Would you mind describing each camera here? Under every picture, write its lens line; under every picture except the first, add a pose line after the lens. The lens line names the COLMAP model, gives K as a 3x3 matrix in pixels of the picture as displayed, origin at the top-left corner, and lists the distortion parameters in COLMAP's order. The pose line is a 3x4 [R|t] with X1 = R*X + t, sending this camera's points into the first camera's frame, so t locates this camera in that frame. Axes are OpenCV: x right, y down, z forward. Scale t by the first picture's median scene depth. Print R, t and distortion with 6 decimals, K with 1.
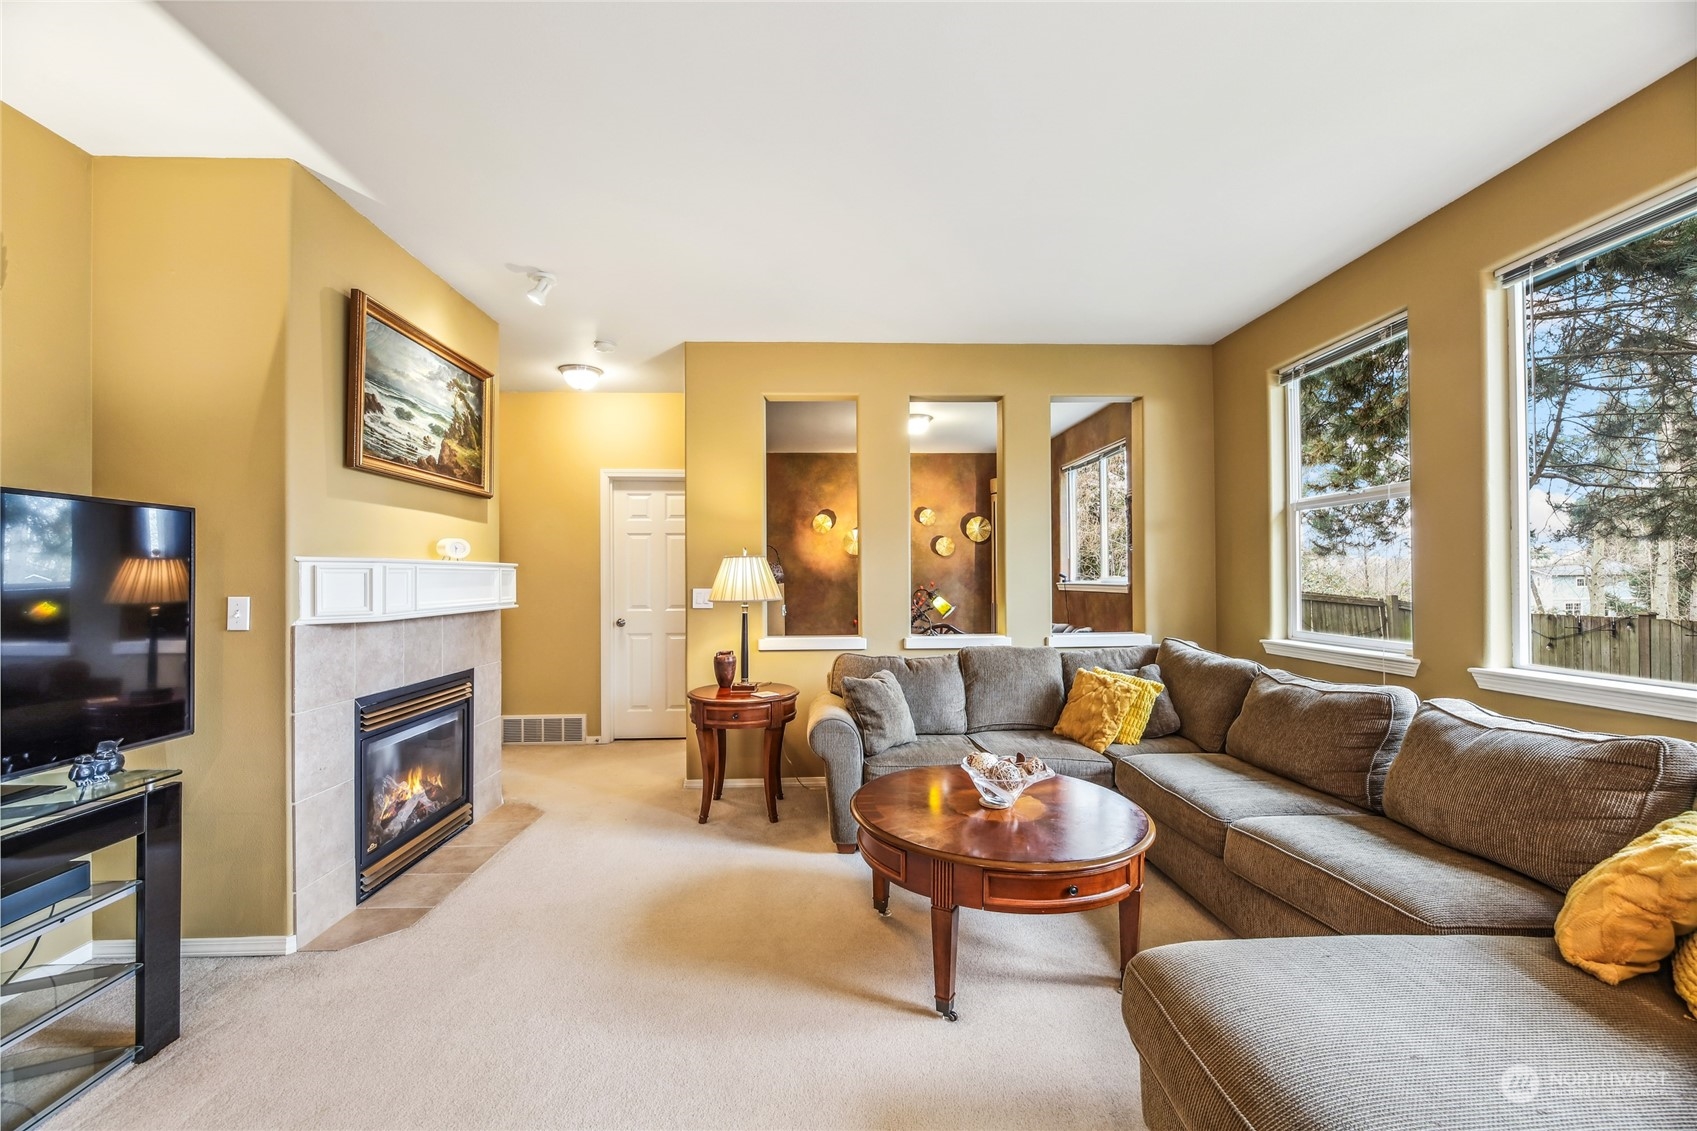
lens RADIAL K [[694.8, 0, 847.6], [0, 694.8, 570.0], [0, 0, 1]] dist [-0.000241, -0.000102]
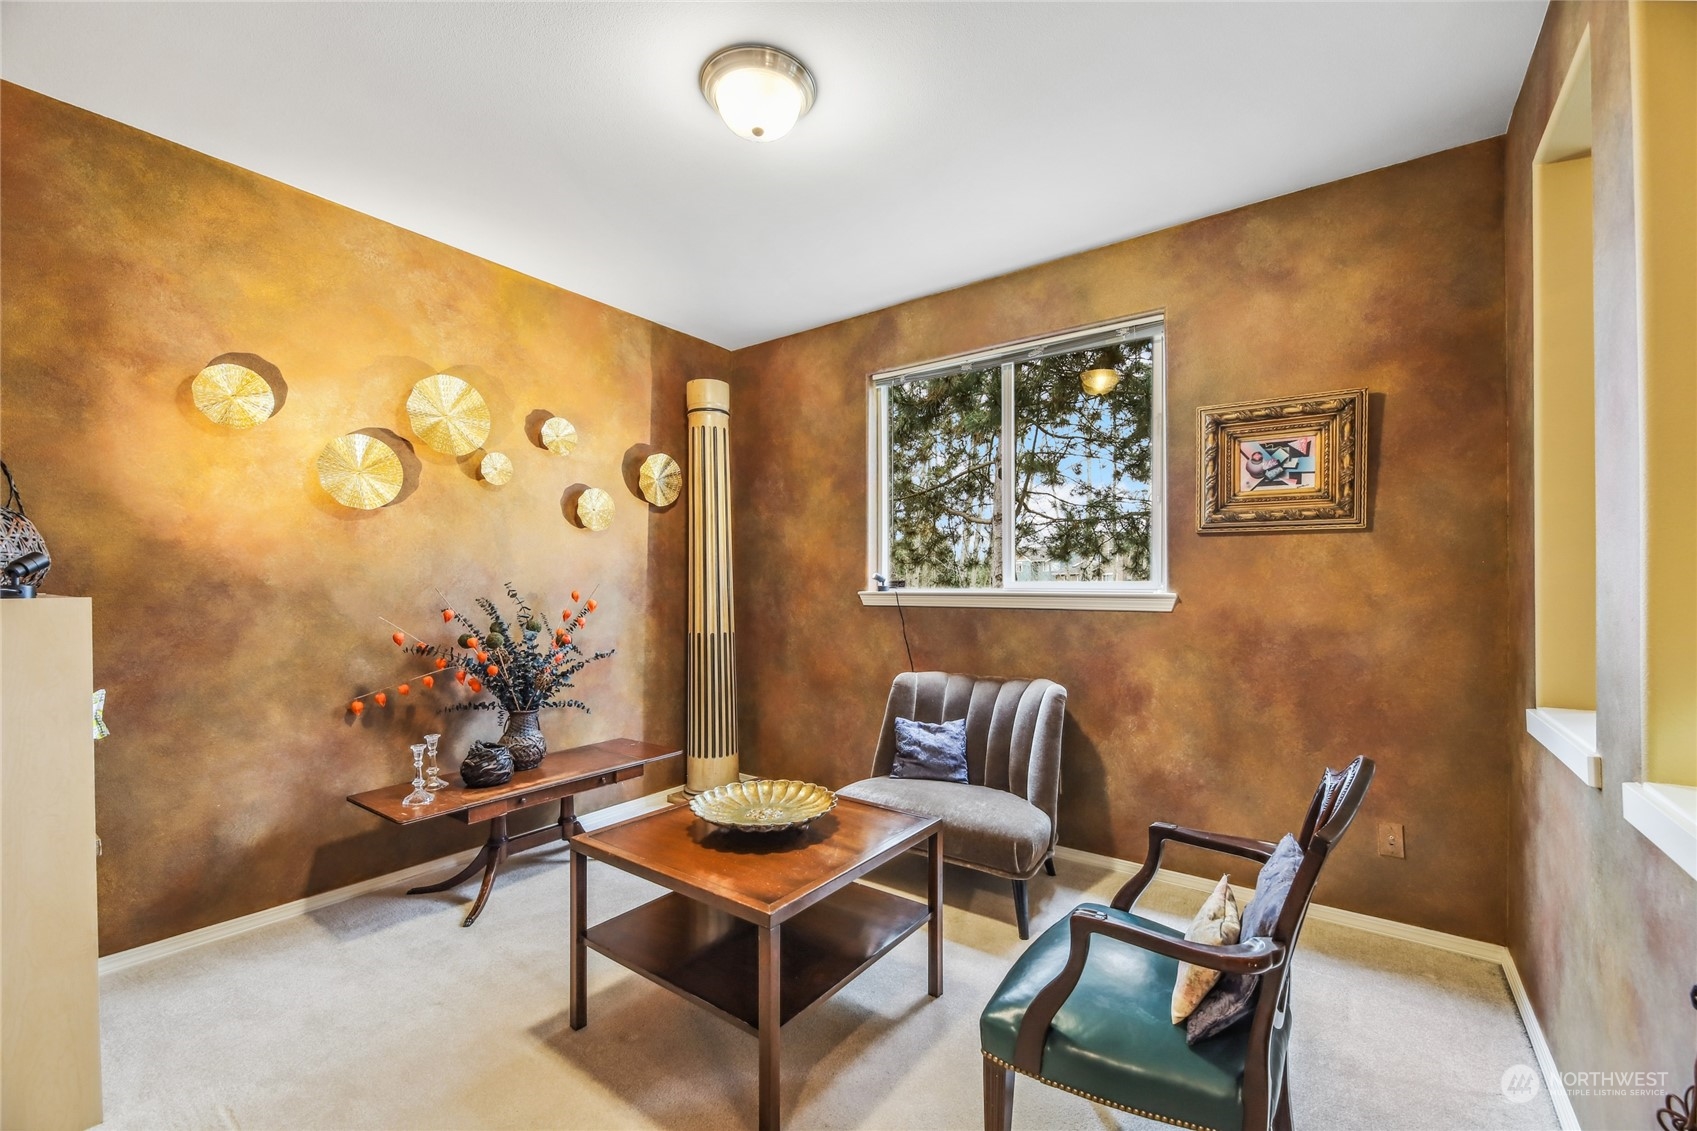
lens RADIAL K [[694.8, 0, 850.0], [0, 694.8, 576.5], [0, 0, 1]] dist [-0.000241, -0.000102]
pose [[0.614250, 0.014218, 0.788984, -0.108223], [-0.013200, 0.999883, -0.007741, 0.010385], [-0.789001, -0.005660, 0.614365, 0.599763]]
